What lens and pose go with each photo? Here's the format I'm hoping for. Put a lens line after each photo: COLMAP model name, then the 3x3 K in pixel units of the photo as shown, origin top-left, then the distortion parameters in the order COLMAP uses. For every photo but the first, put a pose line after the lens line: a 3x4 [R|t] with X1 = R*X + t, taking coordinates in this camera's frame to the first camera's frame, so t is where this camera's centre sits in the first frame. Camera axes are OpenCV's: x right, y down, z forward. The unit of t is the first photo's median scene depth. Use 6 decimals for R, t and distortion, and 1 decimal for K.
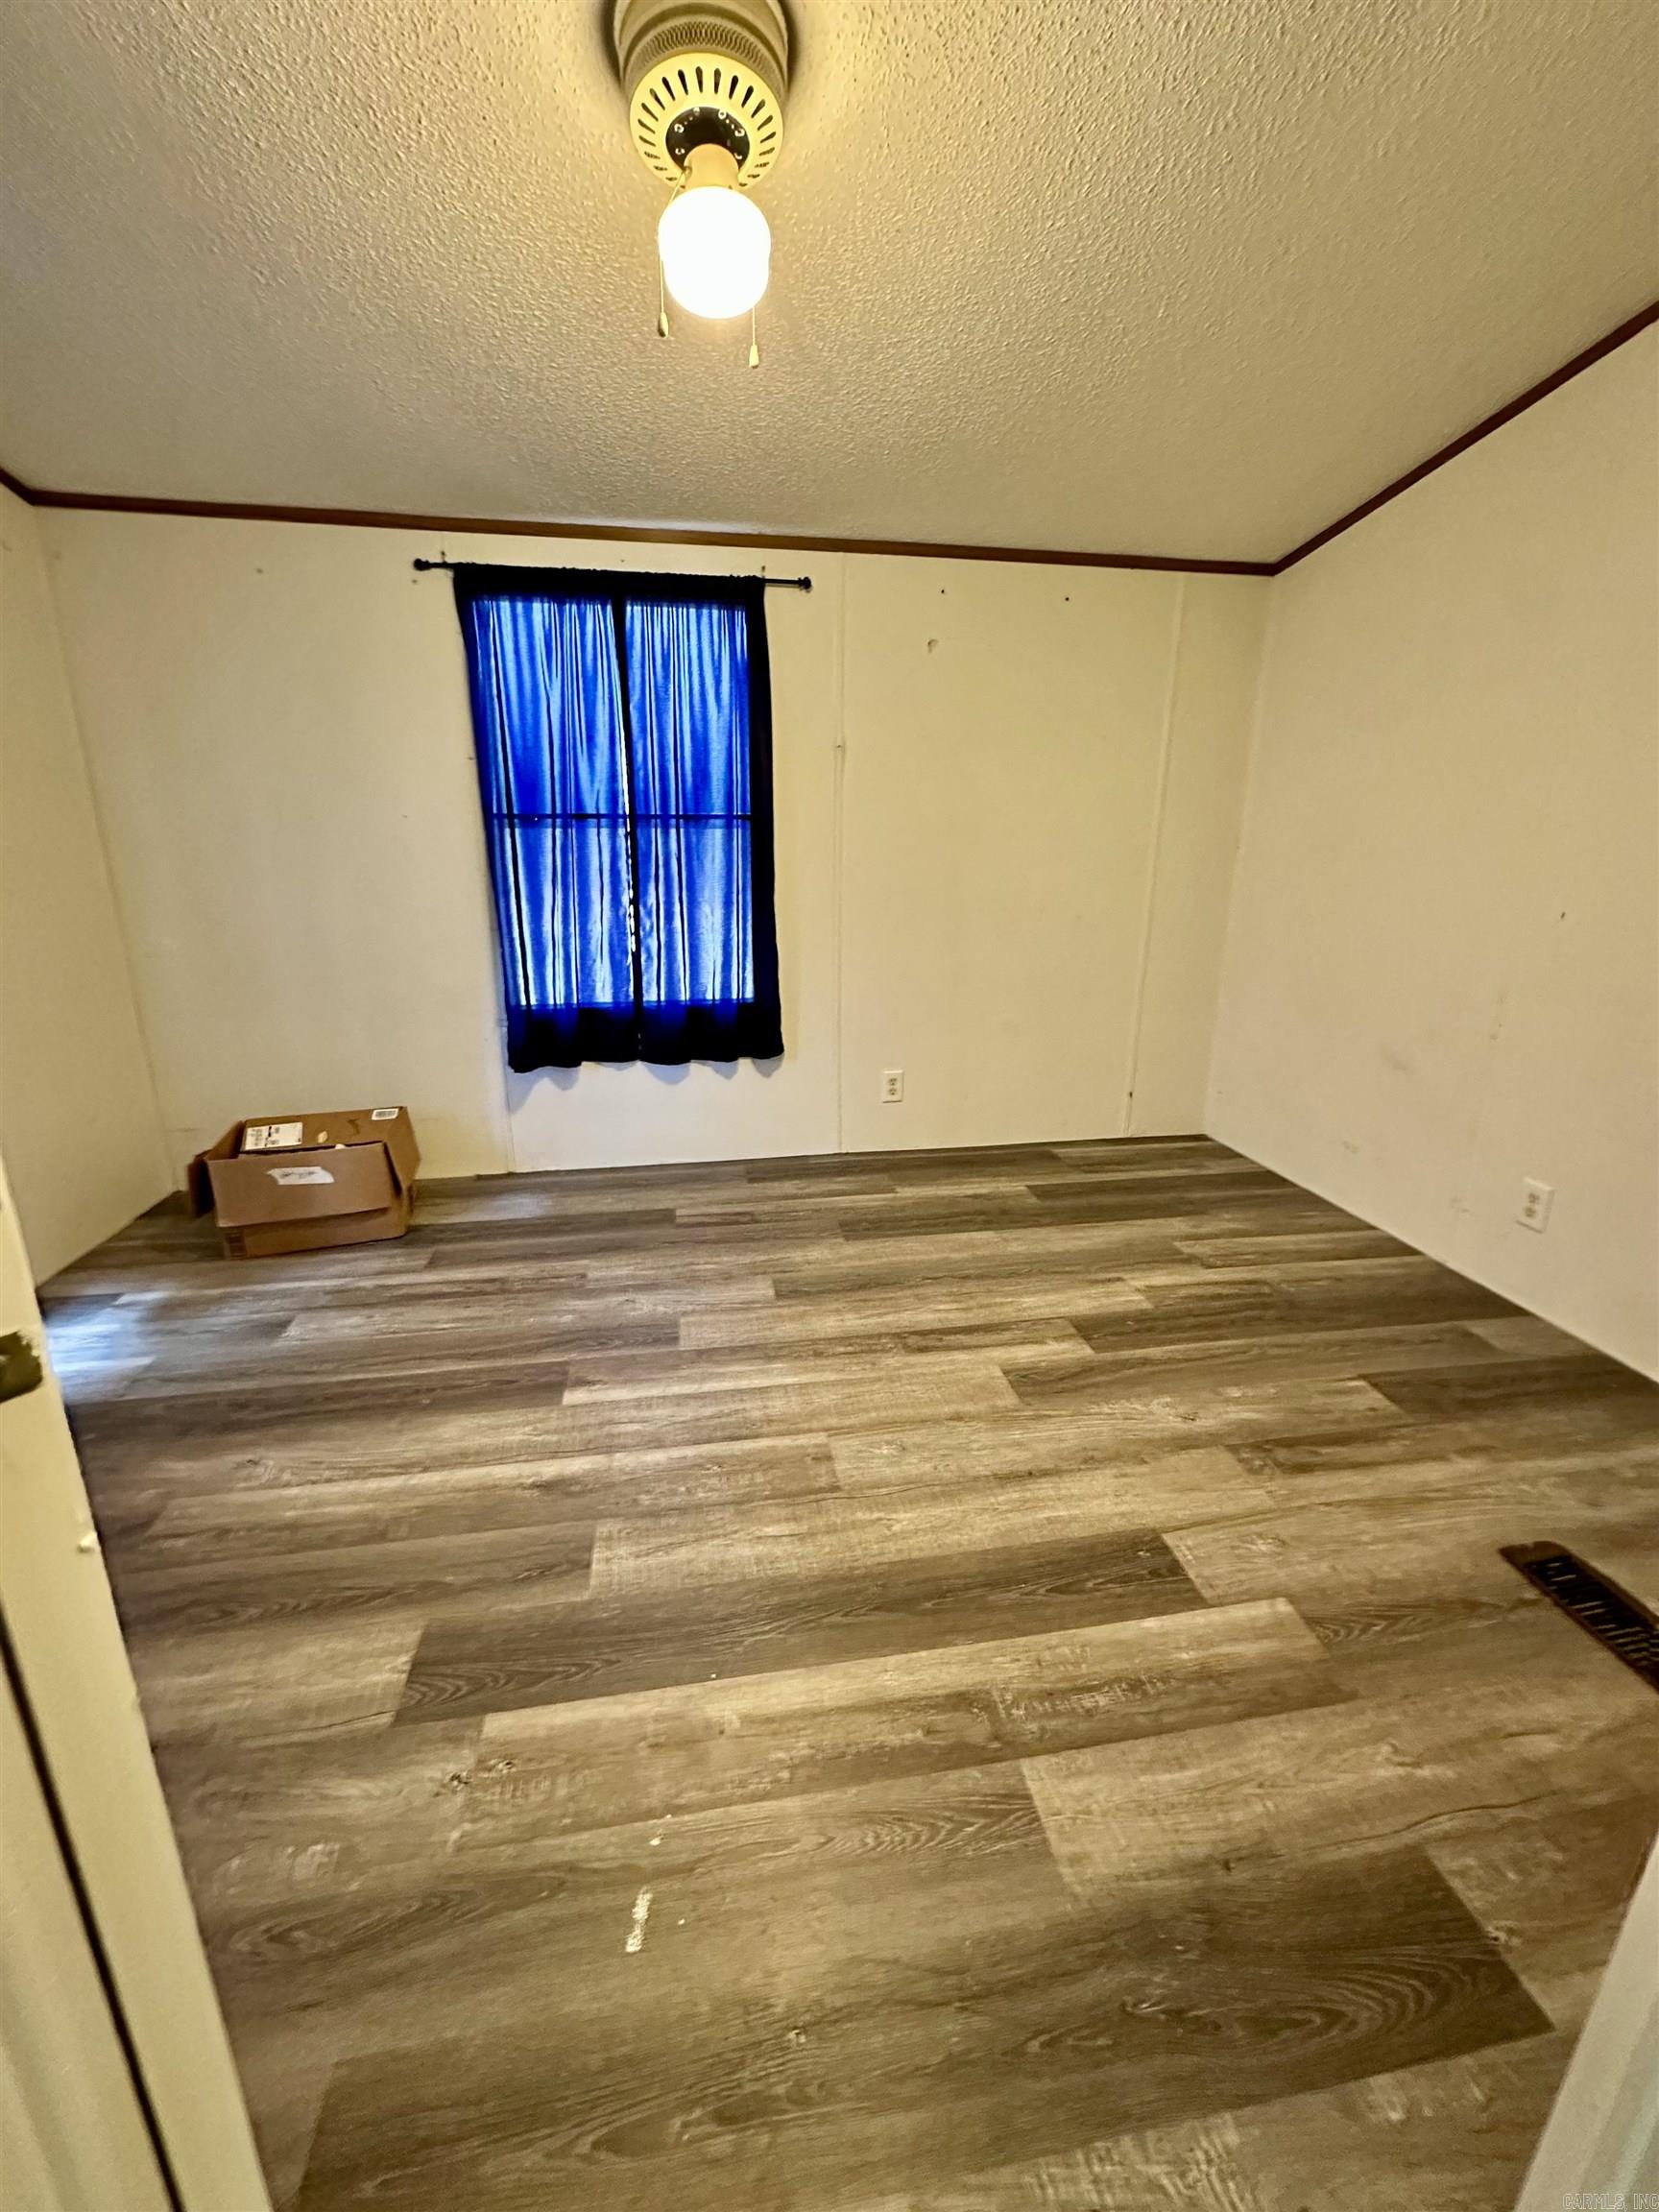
lens RADIAL K [[885.5, 0, 825.0], [0, 885.5, 1105.8], [0, 0, 1]] dist [-0.004195, 0.000733]
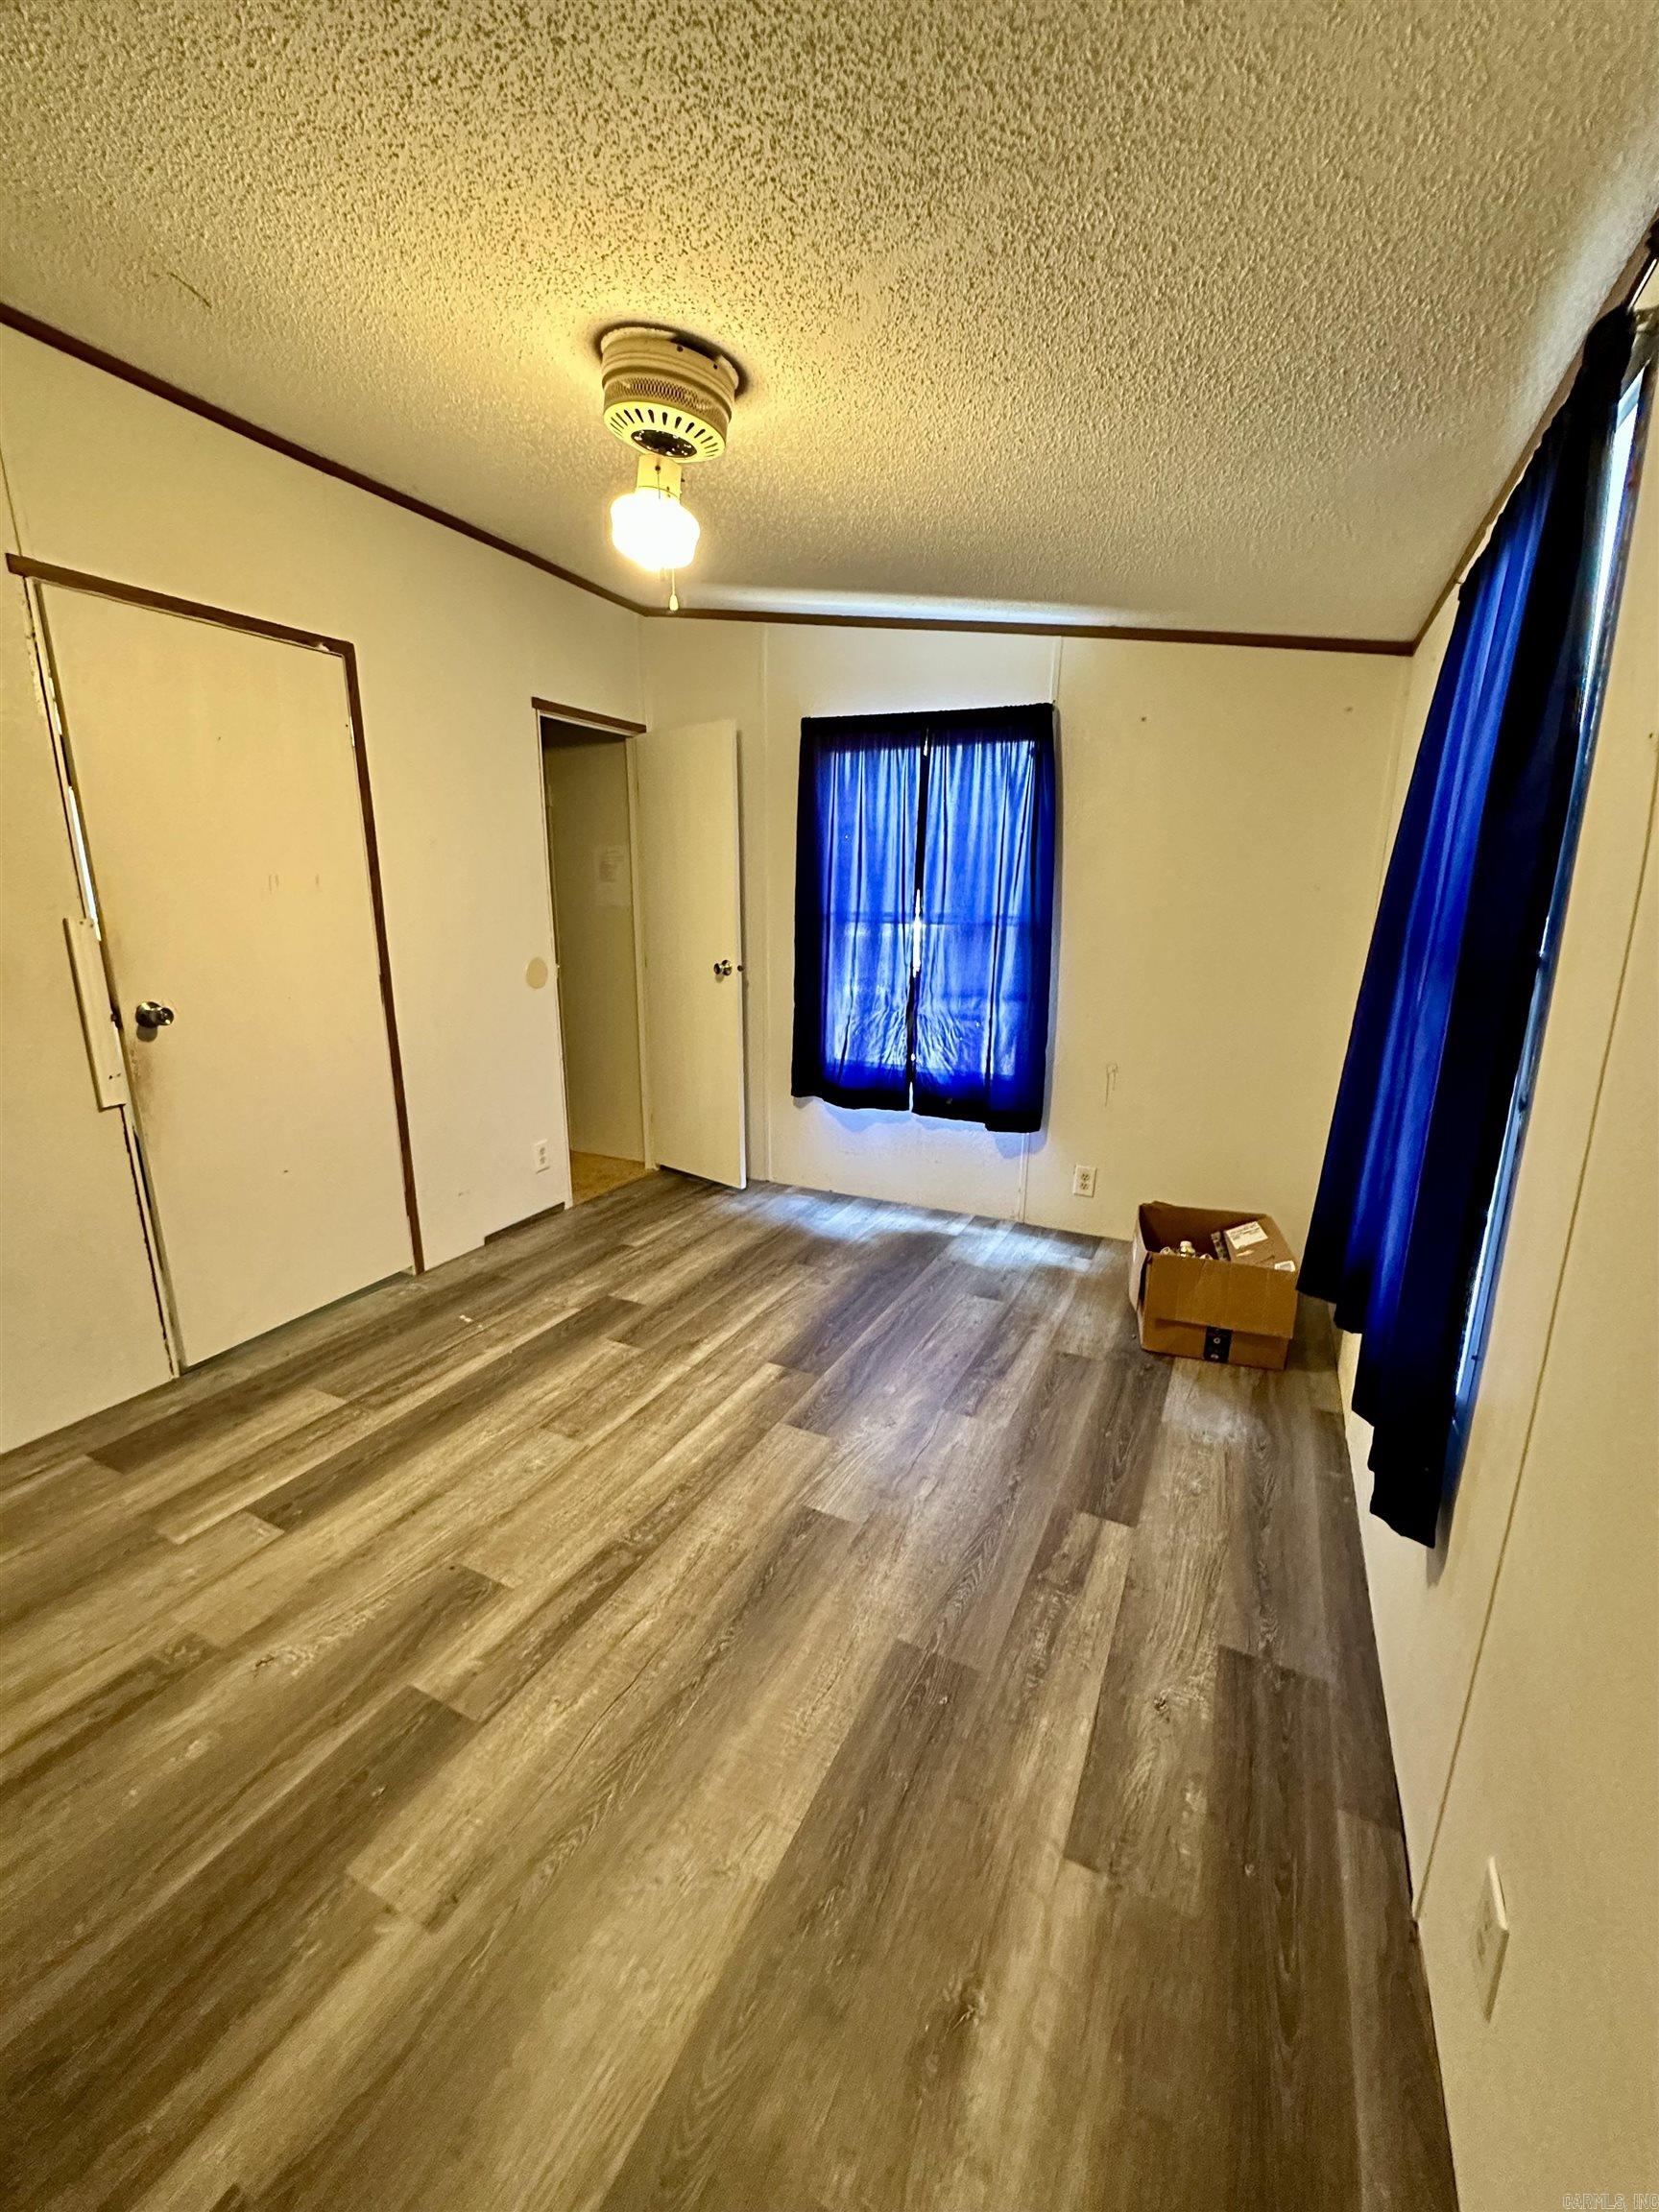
lens RADIAL K [[885.5, 0, 827.7], [0, 885.5, 1109.1], [0, 0, 1]] dist [-0.004195, 0.000733]
pose [[-0.581849, 0.181452, -0.792797, 0.603226], [-0.238799, 0.893712, 0.379808, -0.504475], [0.777449, 0.410310, -0.476675, 1.442588]]
